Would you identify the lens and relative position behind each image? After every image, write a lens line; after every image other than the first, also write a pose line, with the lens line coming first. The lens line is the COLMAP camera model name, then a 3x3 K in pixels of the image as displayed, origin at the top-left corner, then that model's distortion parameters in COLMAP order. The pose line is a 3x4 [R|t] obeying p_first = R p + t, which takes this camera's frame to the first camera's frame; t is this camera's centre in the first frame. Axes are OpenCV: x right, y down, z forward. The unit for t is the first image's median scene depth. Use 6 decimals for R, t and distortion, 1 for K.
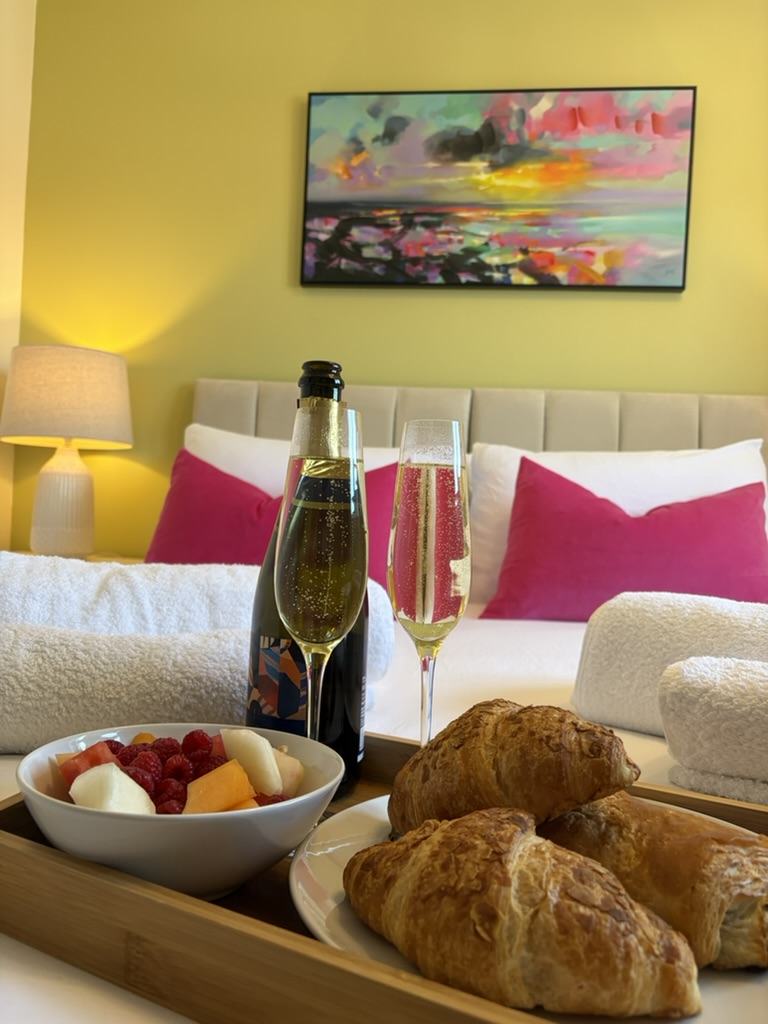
lens RADIAL K [[784.1, 0, 380.9], [0, 784.1, 516.0], [0, 0, 1]] dist [0.004825, -0.001716]
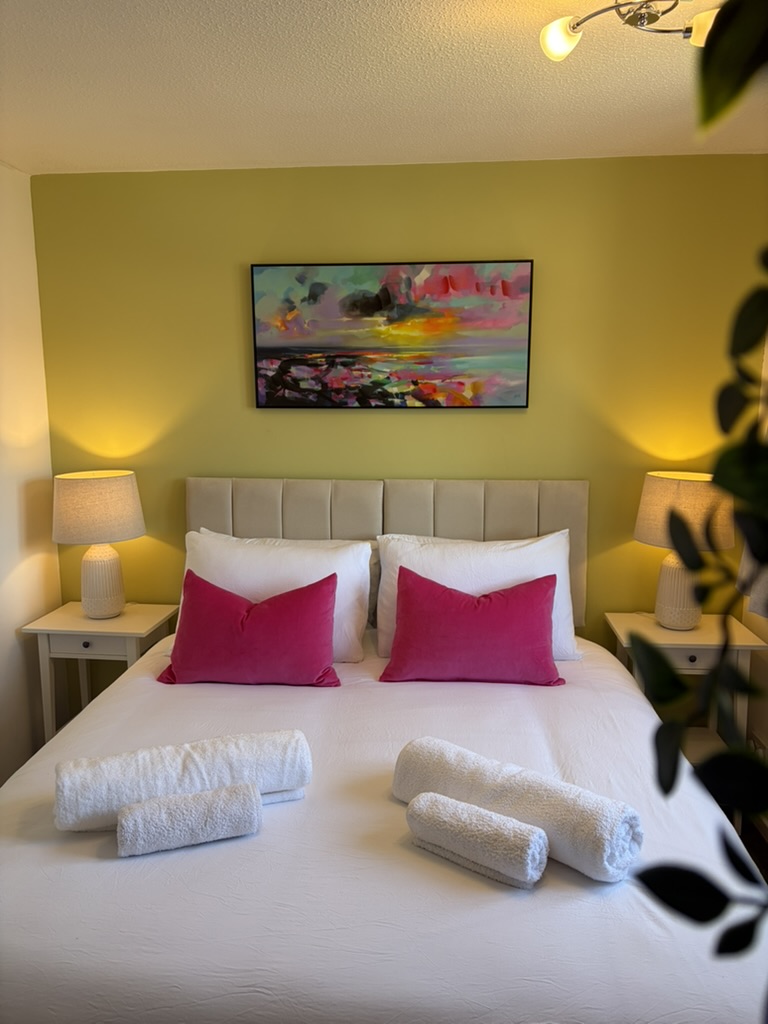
lens RADIAL K [[787.2, 0, 384.0], [0, 787.2, 512.0], [0, 0, 1]] dist [0.007147, -0.002835]
pose [[0.997994, -0.058020, 0.025320, 0.079904], [0.052704, 0.983086, 0.175397, -0.366284], [-0.035068, -0.173711, 0.984172, -0.426126]]
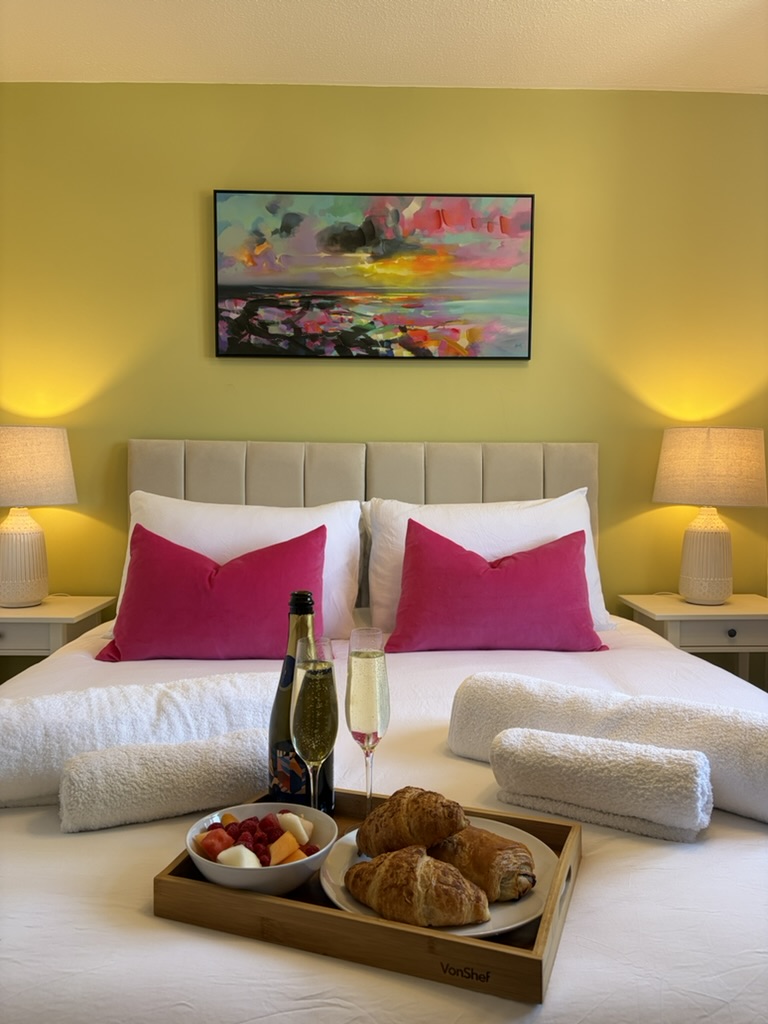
lens RADIAL K [[787.2, 0, 384.0], [0, 787.2, 512.0], [0, 0, 1]] dist [0.007147, -0.002835]
pose [[0.988110, -0.052784, 0.144403, -0.039060], [0.043236, 0.996715, 0.068479, -0.141275], [-0.147544, -0.061422, 0.987147, -0.225348]]
